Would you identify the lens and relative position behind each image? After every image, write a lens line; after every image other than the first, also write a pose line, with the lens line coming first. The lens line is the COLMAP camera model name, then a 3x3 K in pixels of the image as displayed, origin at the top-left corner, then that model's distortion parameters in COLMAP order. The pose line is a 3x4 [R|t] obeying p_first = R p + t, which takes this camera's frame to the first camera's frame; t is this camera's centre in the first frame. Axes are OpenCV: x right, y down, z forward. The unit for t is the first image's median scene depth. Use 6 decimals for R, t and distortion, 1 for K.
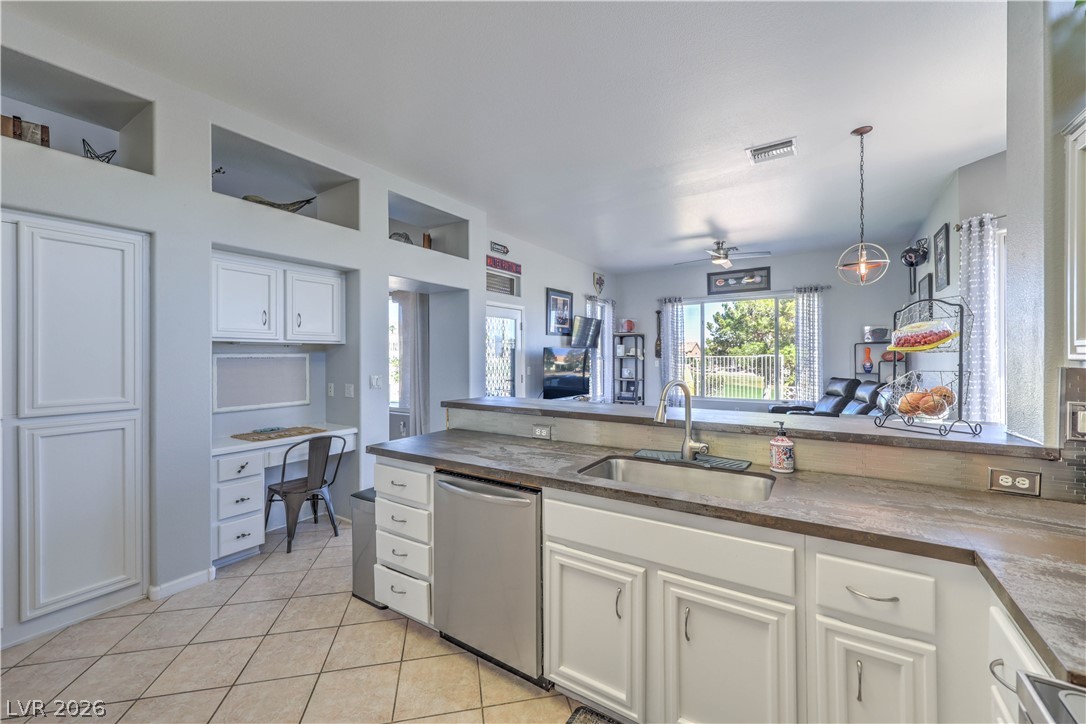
lens RADIAL K [[436.0, 0, 541.4], [0, 436.0, 357.4], [0, 0, 1]] dist [-0.003370, -0.000247]
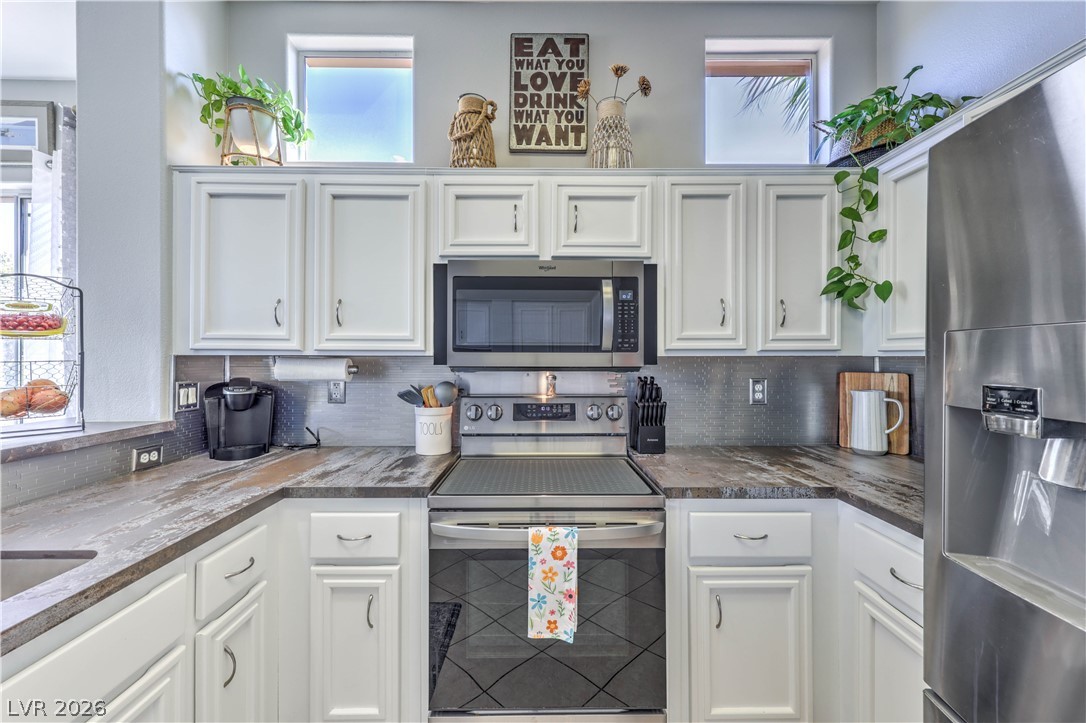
lens RADIAL K [[433.2, 0, 541.9], [0, 433.2, 358.3], [0, 0, 1]] dist [0.002936, 0.000201]
pose [[-0.559288, 0.003509, 0.828966, -0.183602], [0.002621, 0.999994, -0.002465, 0.015915], [-0.828969, 0.000794, -0.559293, 0.349074]]
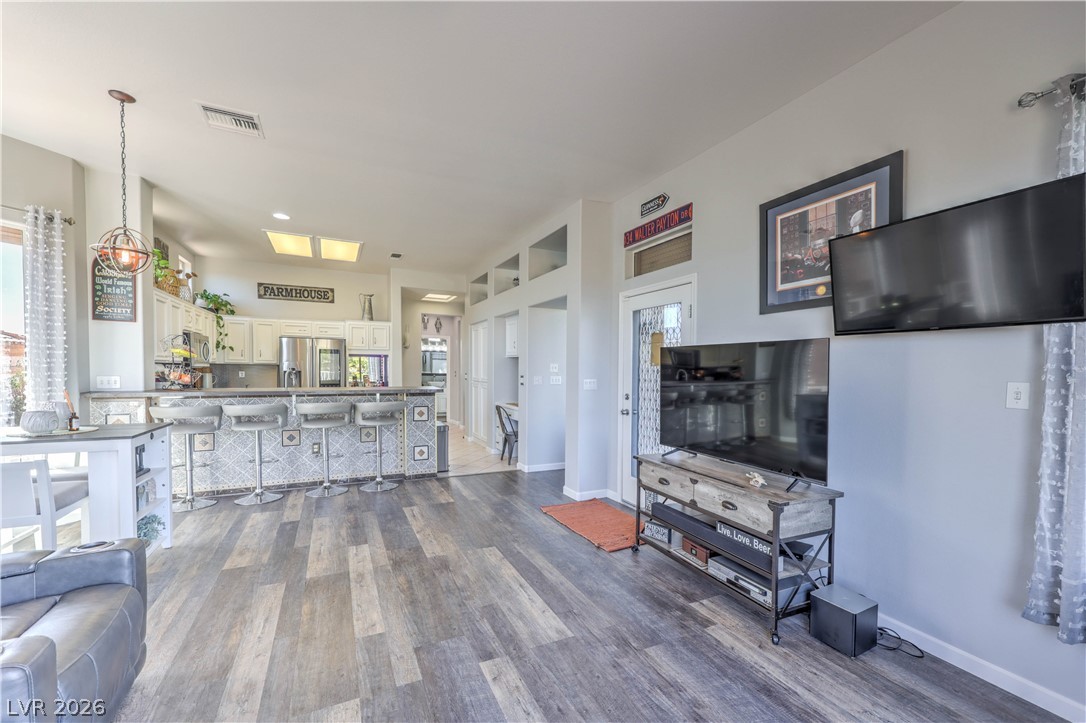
lens RADIAL K [[437.3, 0, 541.0], [0, 437.3, 382.9], [0, 0, 1]] dist [-0.000197, -0.000093]
pose [[-0.514613, 0.027609, -0.856978, 1.035168], [-0.010106, 0.999217, 0.038260, 0.008847], [0.857363, 0.028349, -0.513931, 2.113104]]
